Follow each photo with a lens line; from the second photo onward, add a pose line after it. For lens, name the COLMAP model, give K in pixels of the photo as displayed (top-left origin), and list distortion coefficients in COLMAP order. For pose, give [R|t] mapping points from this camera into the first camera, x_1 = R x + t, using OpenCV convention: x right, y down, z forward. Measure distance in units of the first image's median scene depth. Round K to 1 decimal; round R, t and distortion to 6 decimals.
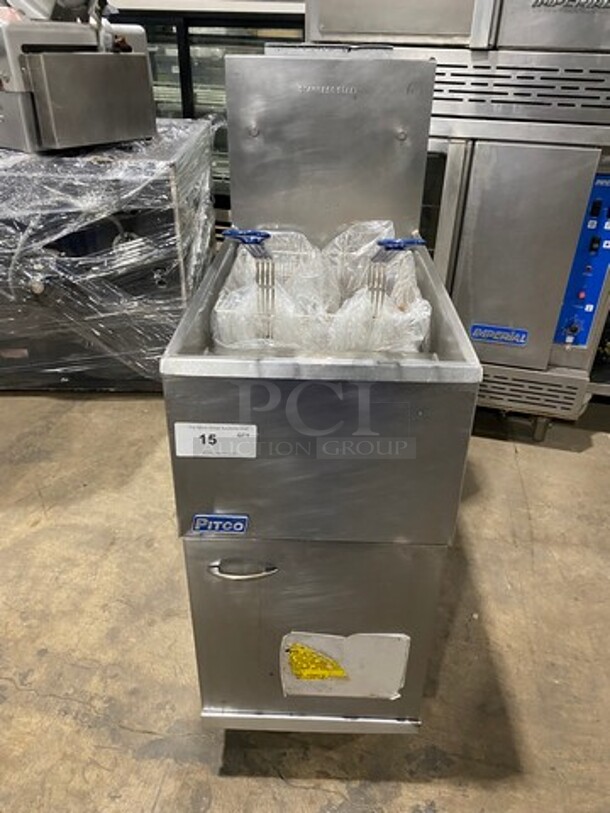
lens RADIAL K [[615.7, 0, 309.5], [0, 615.7, 399.4], [0, 0, 1]] dist [-0.001225, 0.004230]
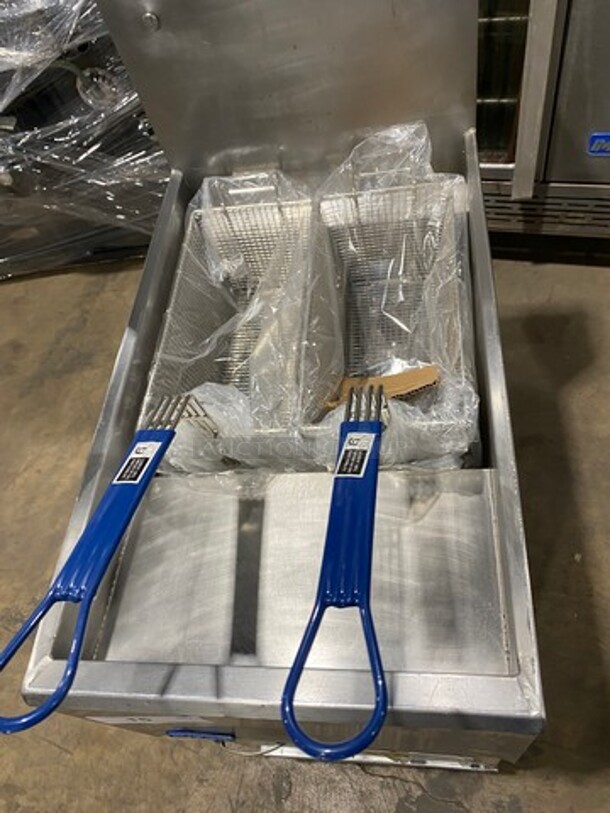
lens RADIAL K [[615.7, 0, 309.5], [0, 615.7, 399.4], [0, 0, 1]] dist [-0.001225, 0.004230]
pose [[0.975010, -0.085276, -0.205144, 0.126916], [0.169341, 0.882982, 0.437797, -0.340534], [0.143805, -0.461595, 0.875357, 0.377979]]
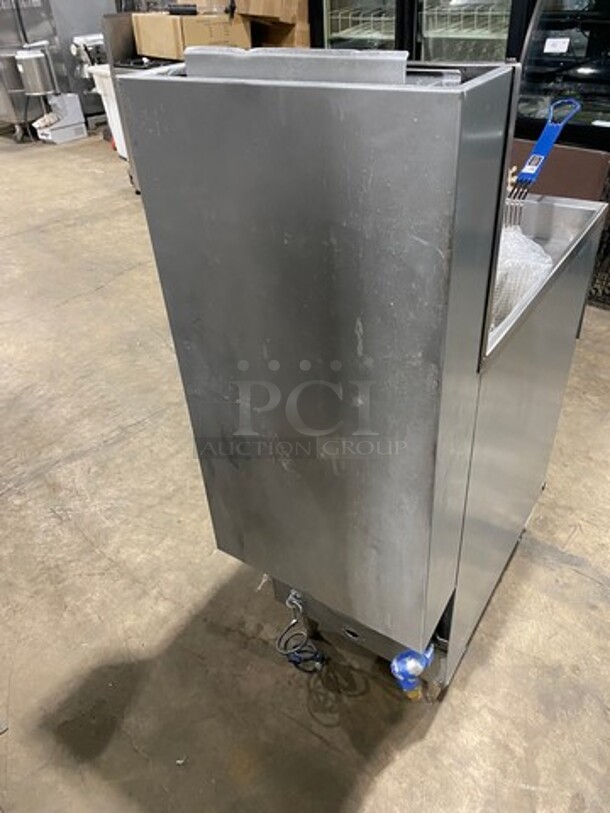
lens RADIAL K [[610.6, 0, 305.0], [0, 610.6, 406.5], [0, 0, 1]] dist [0.003073, 0.004515]
pose [[-0.847357, -0.279482, 0.451526, -0.263617], [0.302397, 0.444995, 0.842933, -0.821222], [-0.436511, 0.850805, -0.292555, 1.344904]]
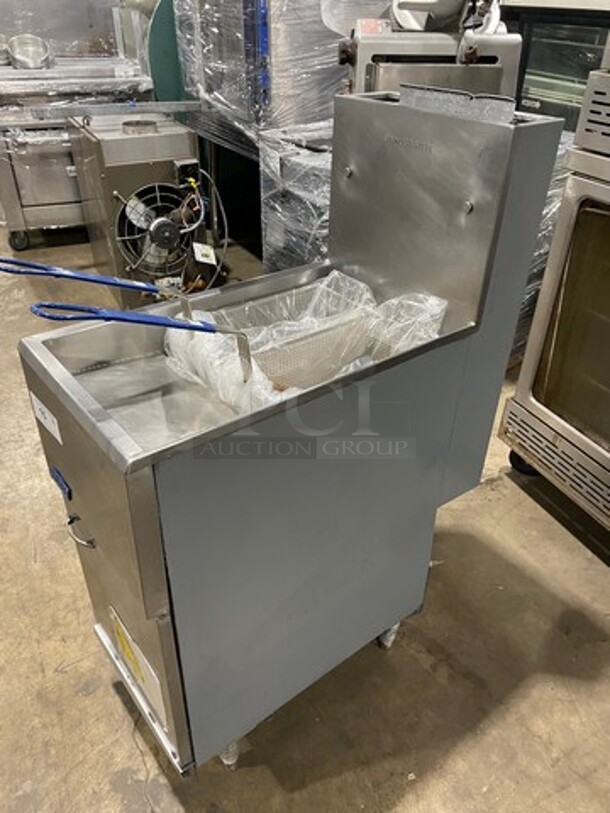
lens RADIAL K [[610.6, 0, 305.0], [0, 610.6, 406.5], [0, 0, 1]] dist [0.003073, 0.004515]
pose [[0.643702, 0.415951, -0.642365, 0.622914], [-0.389649, 0.900579, 0.192694, -0.255187], [0.658652, 0.126259, 0.741779, 0.276912]]
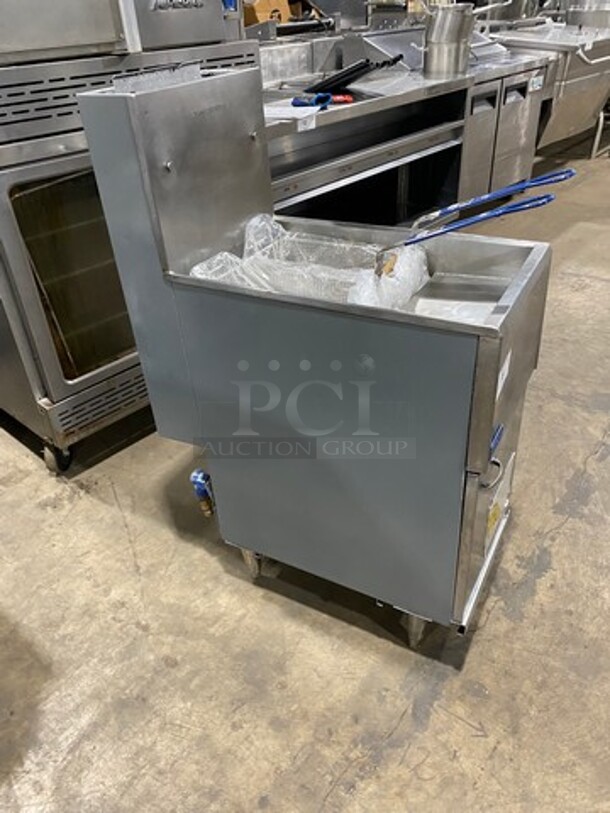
lens RADIAL K [[615.7, 0, 309.5], [0, 615.7, 399.4], [0, 0, 1]] dist [-0.001225, 0.004230]
pose [[0.454880, -0.518655, 0.723934, -0.840945], [0.503758, 0.820205, 0.271094, -0.280996], [-0.734379, 0.241372, 0.634371, 0.321065]]
